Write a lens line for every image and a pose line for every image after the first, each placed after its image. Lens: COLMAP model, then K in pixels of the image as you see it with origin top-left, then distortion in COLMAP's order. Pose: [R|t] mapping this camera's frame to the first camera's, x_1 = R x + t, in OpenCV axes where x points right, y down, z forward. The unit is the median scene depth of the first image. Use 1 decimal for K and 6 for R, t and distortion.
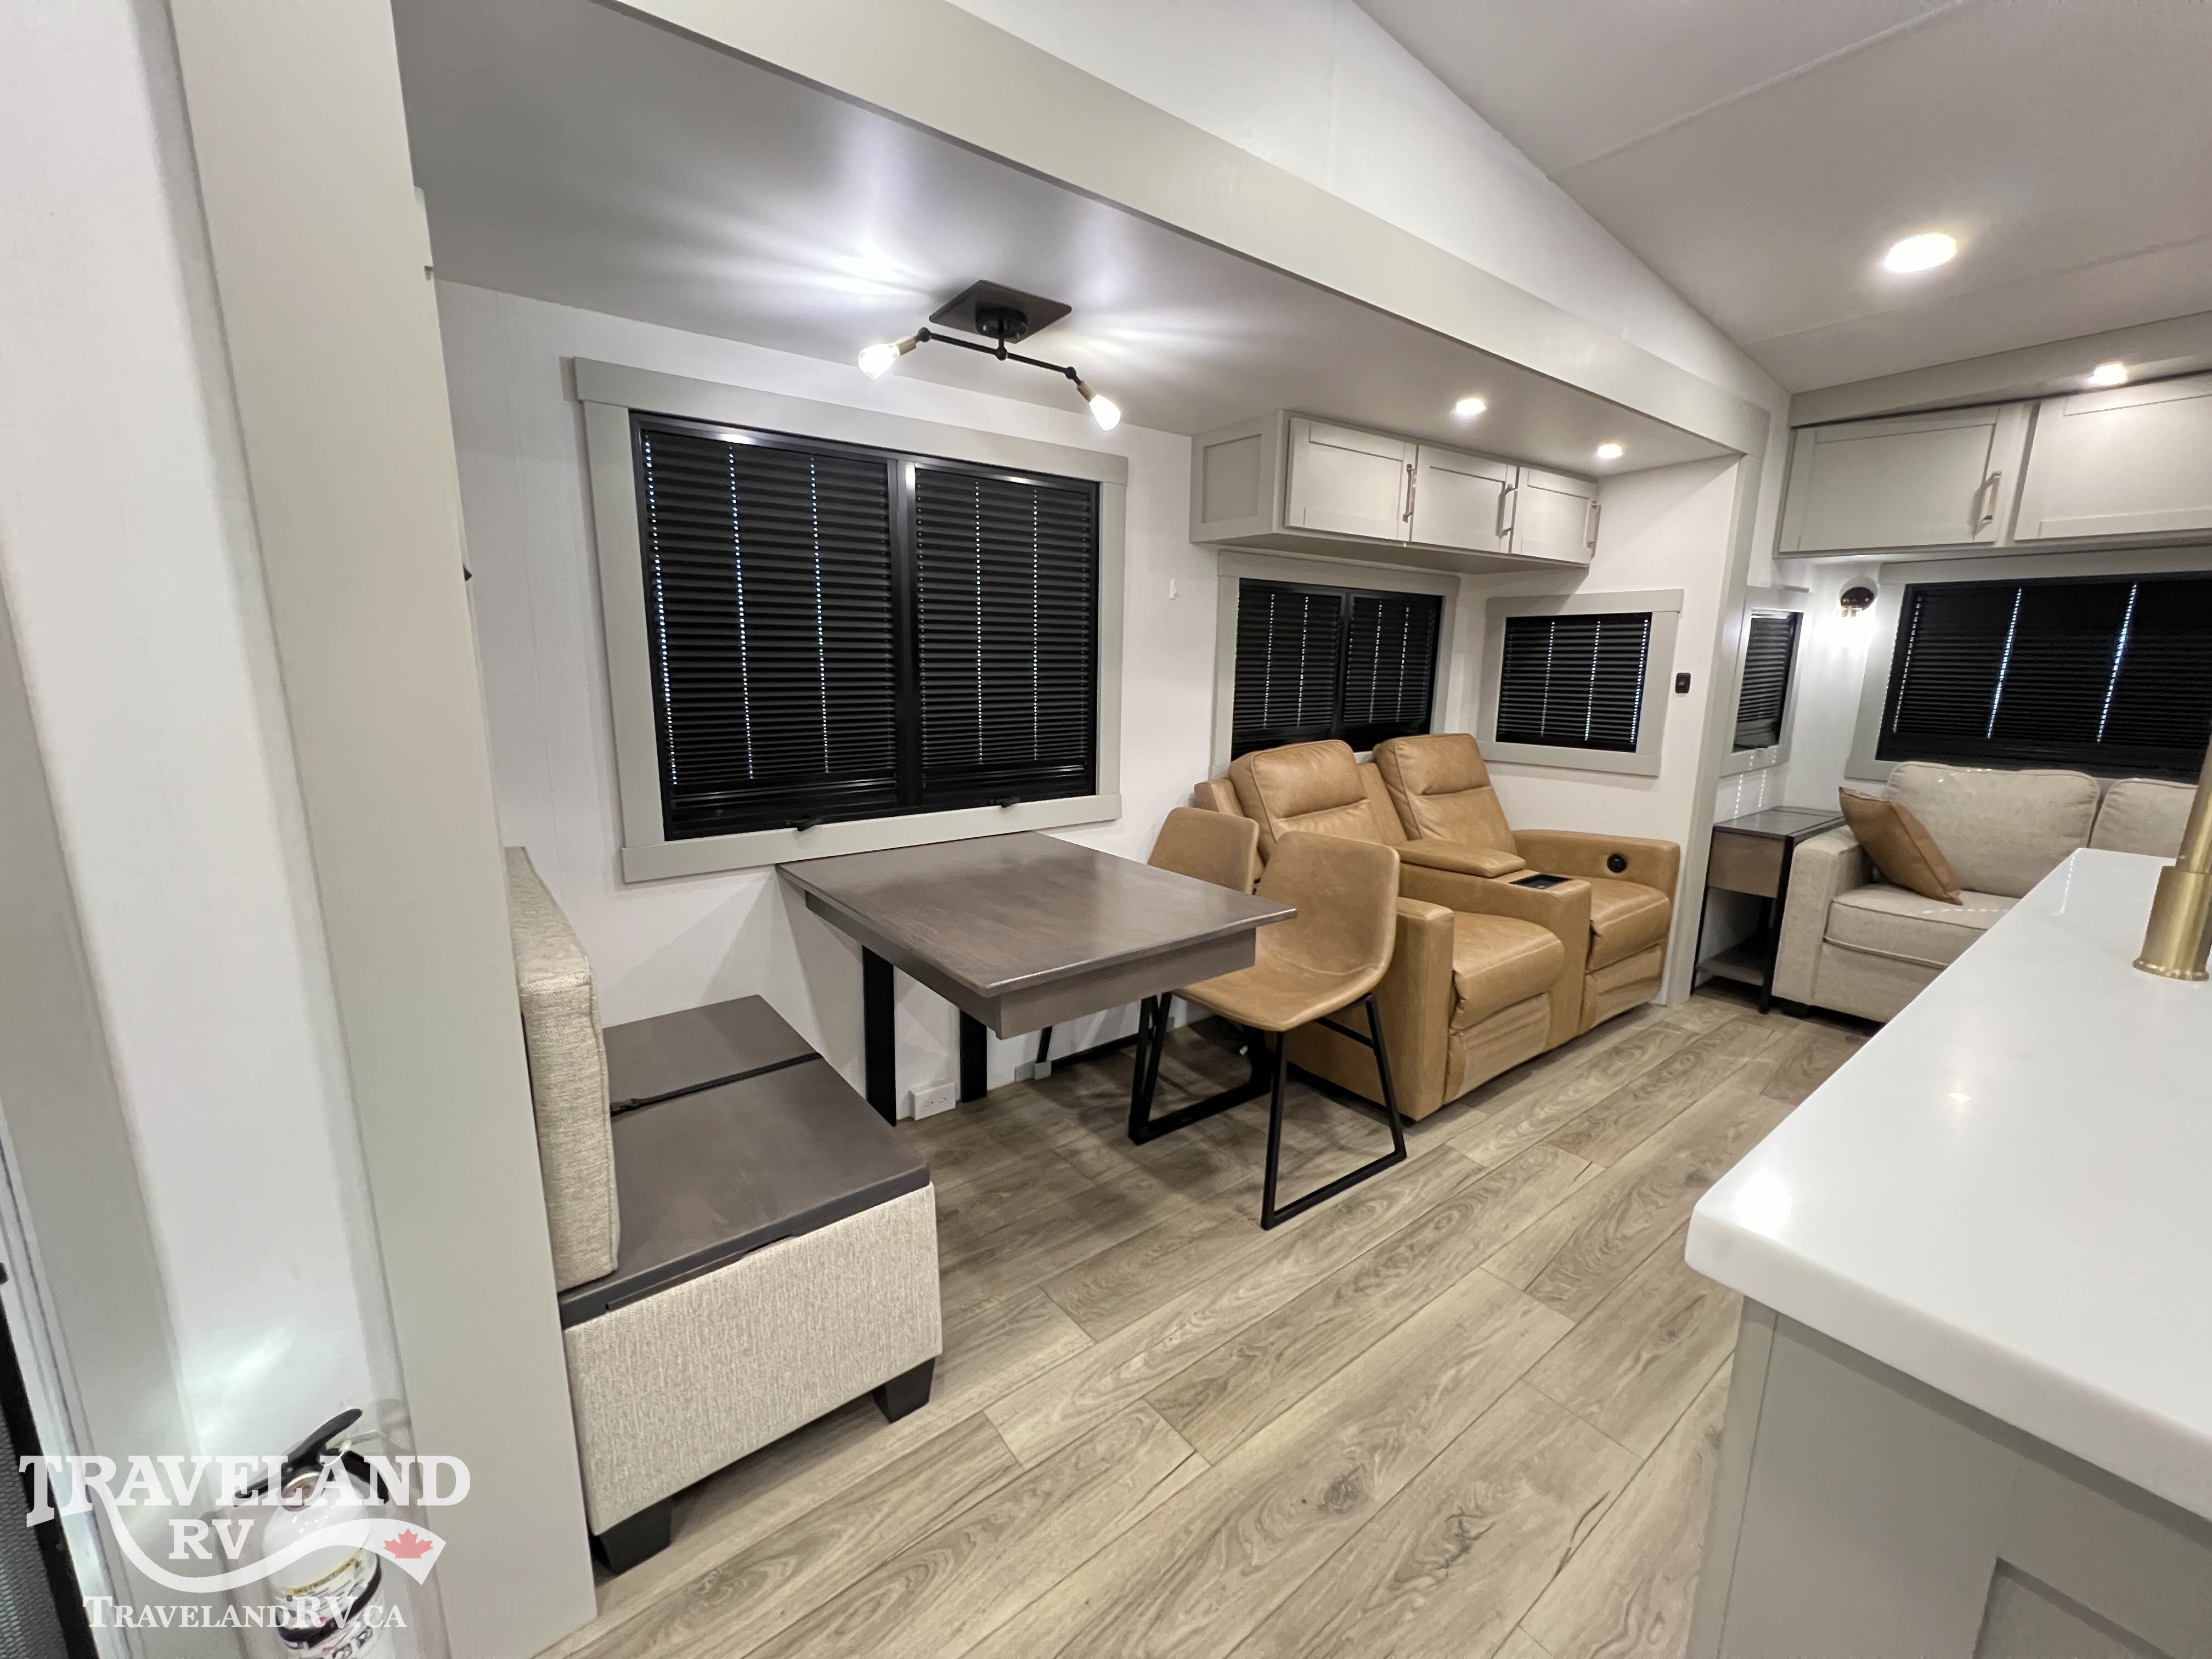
lens RADIAL K [[886.0, 0, 1114.3], [0, 886.0, 822.2], [0, 0, 1]] dist [-0.001489, 0.000751]
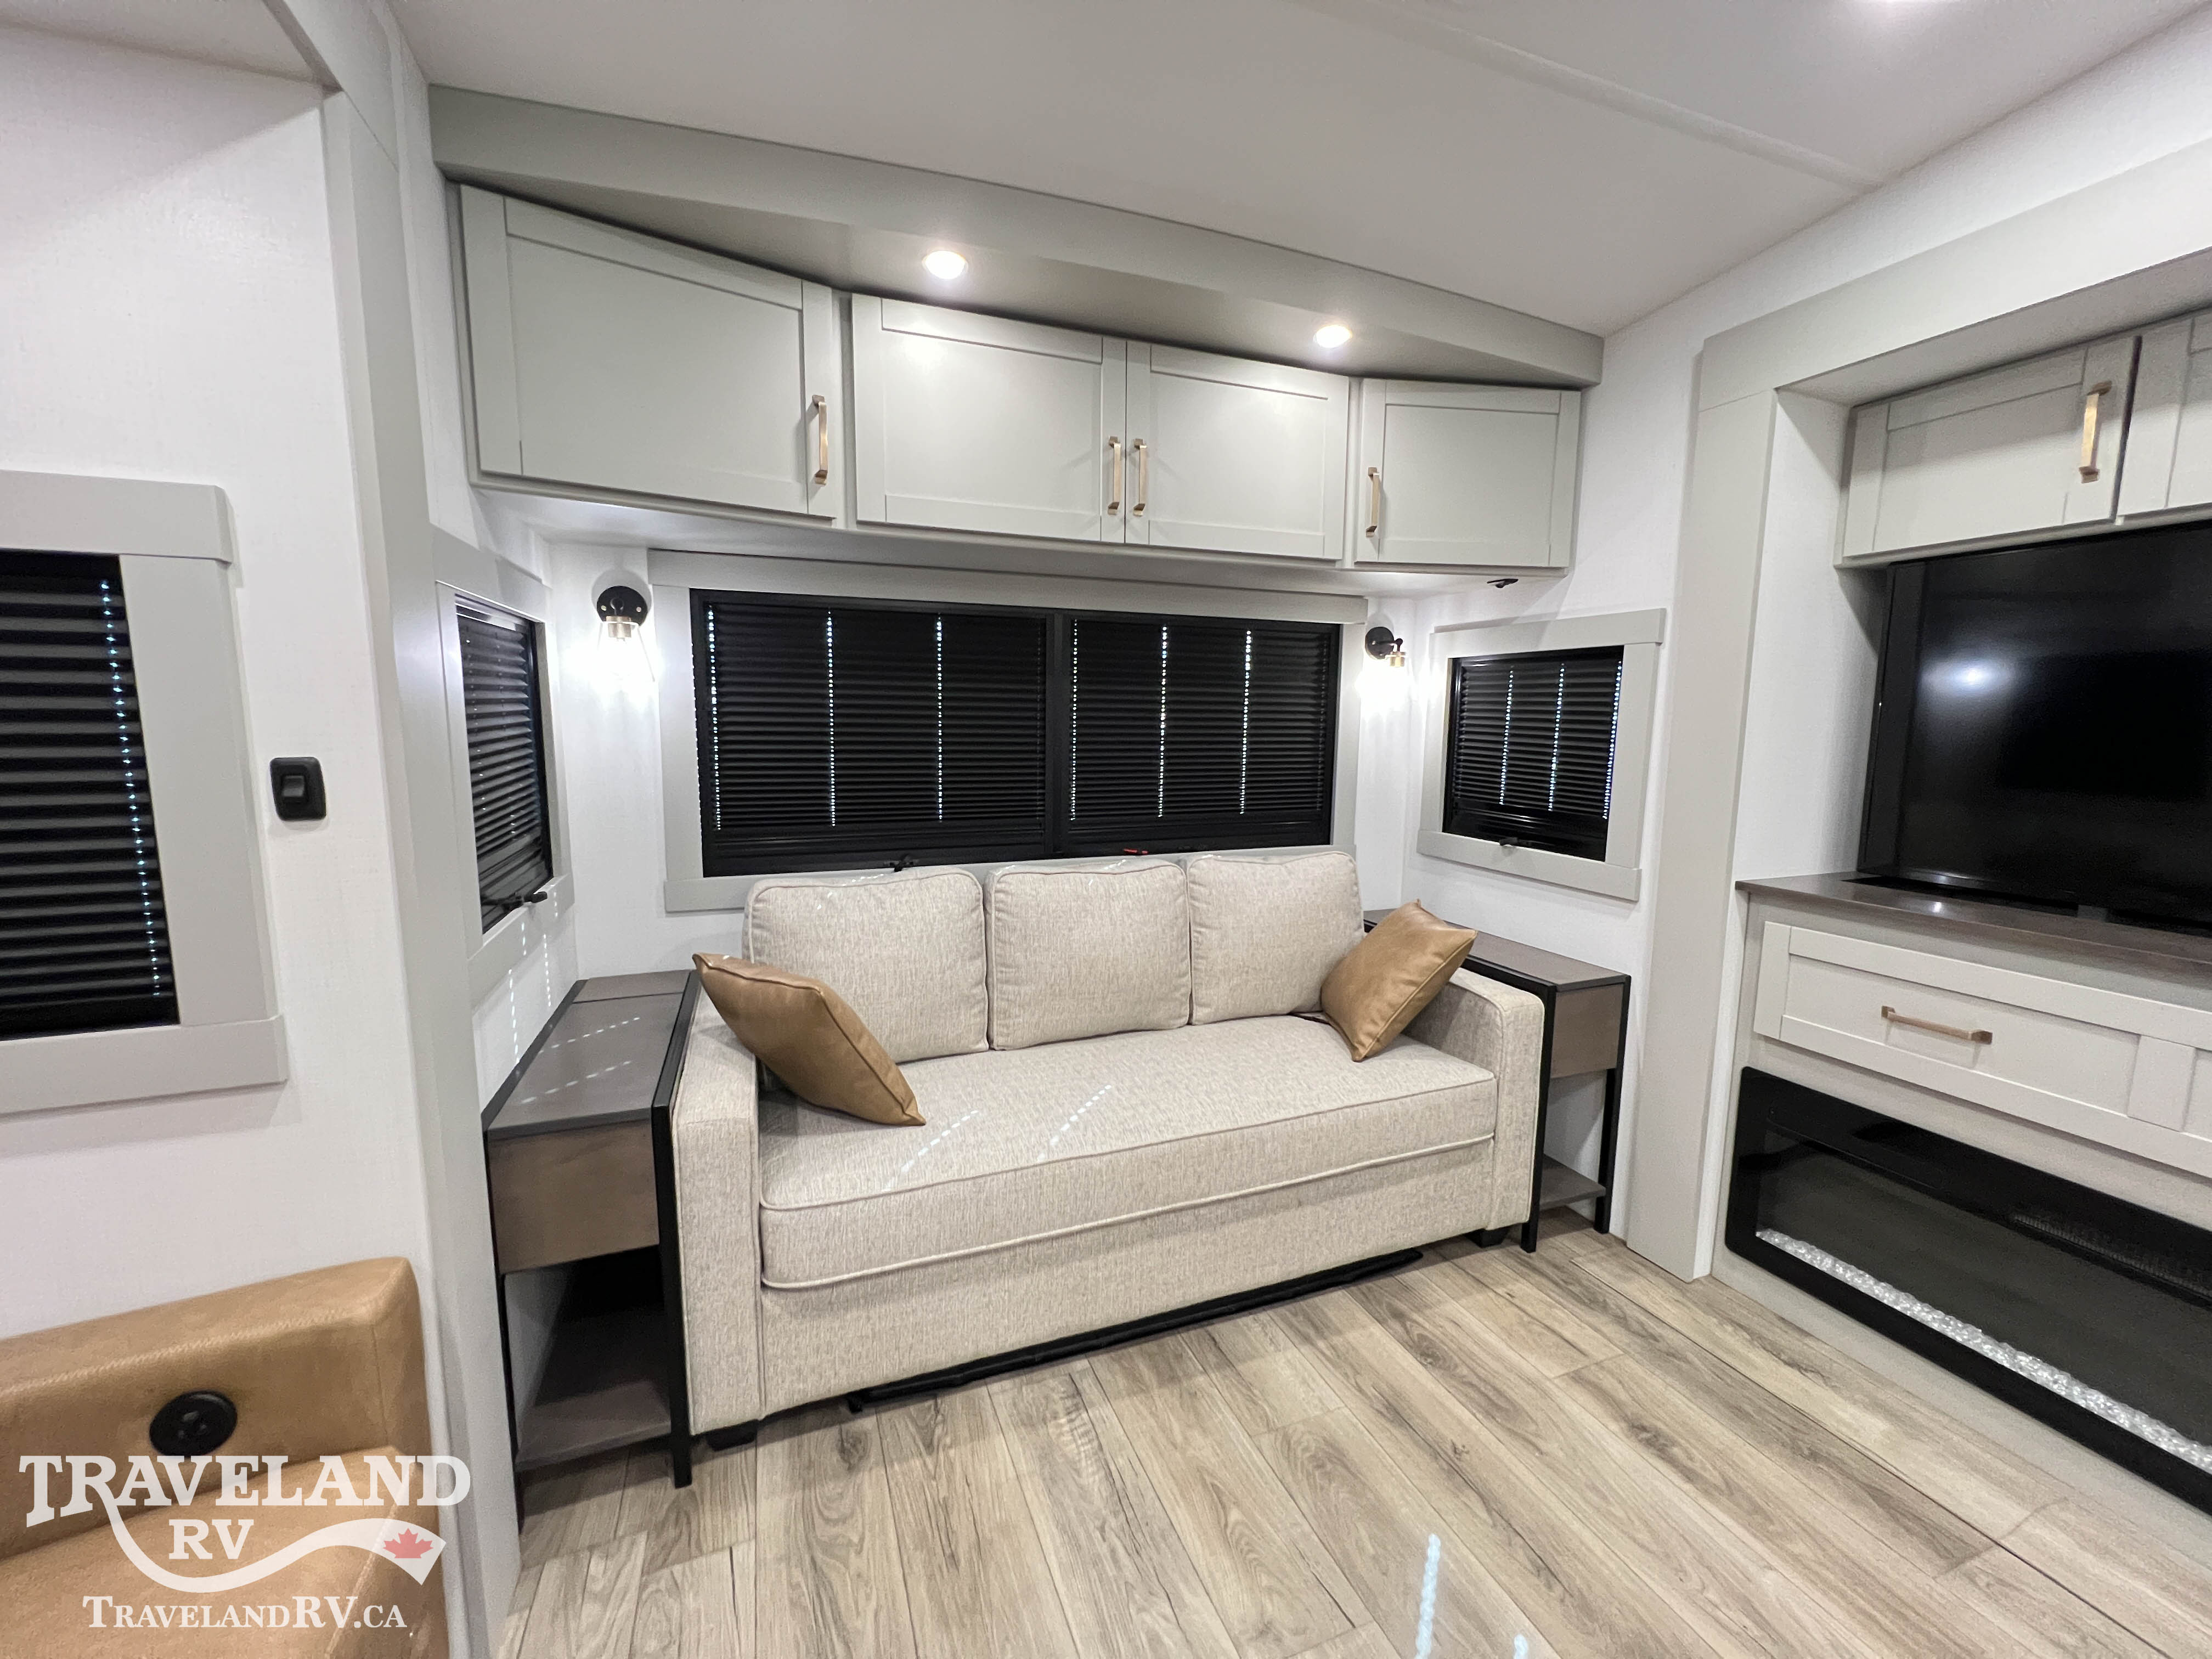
lens RADIAL K [[886.0, 0, 1105.0], [0, 886.0, 833.9], [0, 0, 1]] dist [-0.001489, 0.000751]
pose [[0.288625, -0.132280, 0.948260, 0.488964], [0.175727, 0.980904, 0.083347, -0.135984], [-0.941178, 0.142579, 0.306359, 0.731498]]
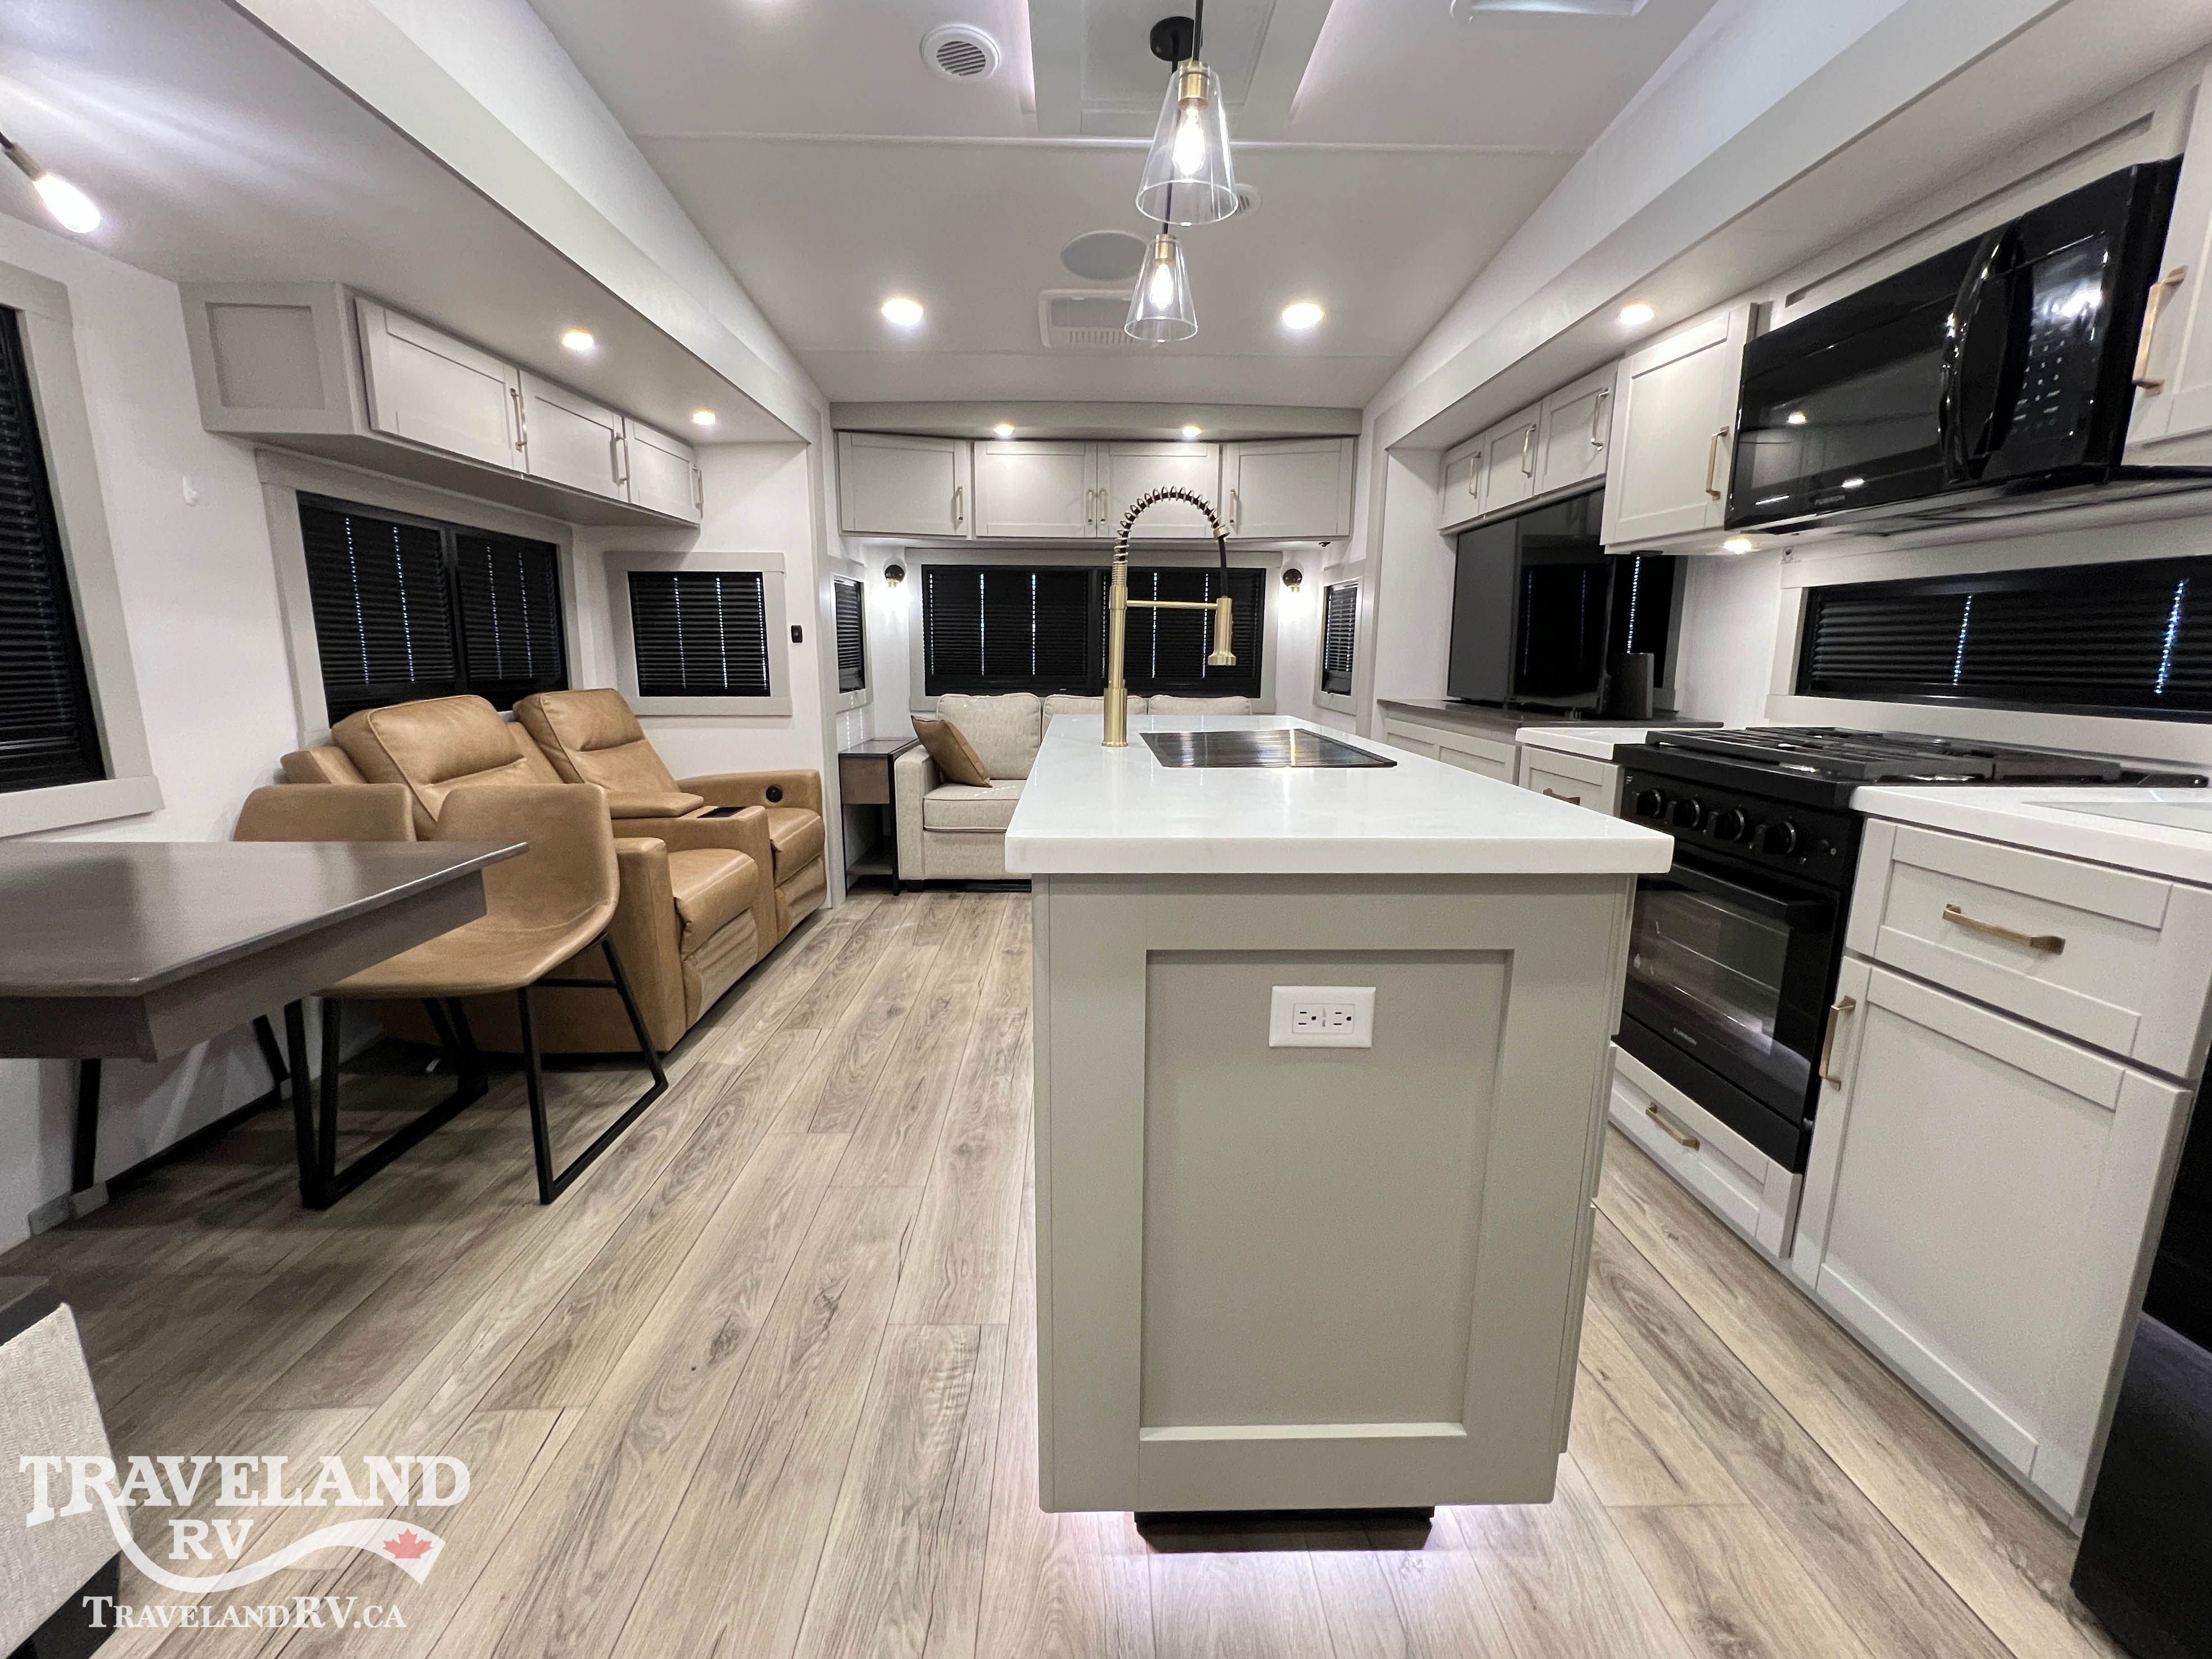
lens RADIAL K [[886.0, 0, 1109.7], [0, 886.0, 826.9], [0, 0, 1]] dist [-0.001489, 0.000751]
pose [[0.585858, -0.167028, 0.793015, -0.109072], [0.152796, 0.983747, 0.094319, 0.056000], [-0.795879, 0.065912, 0.601857, -0.031679]]
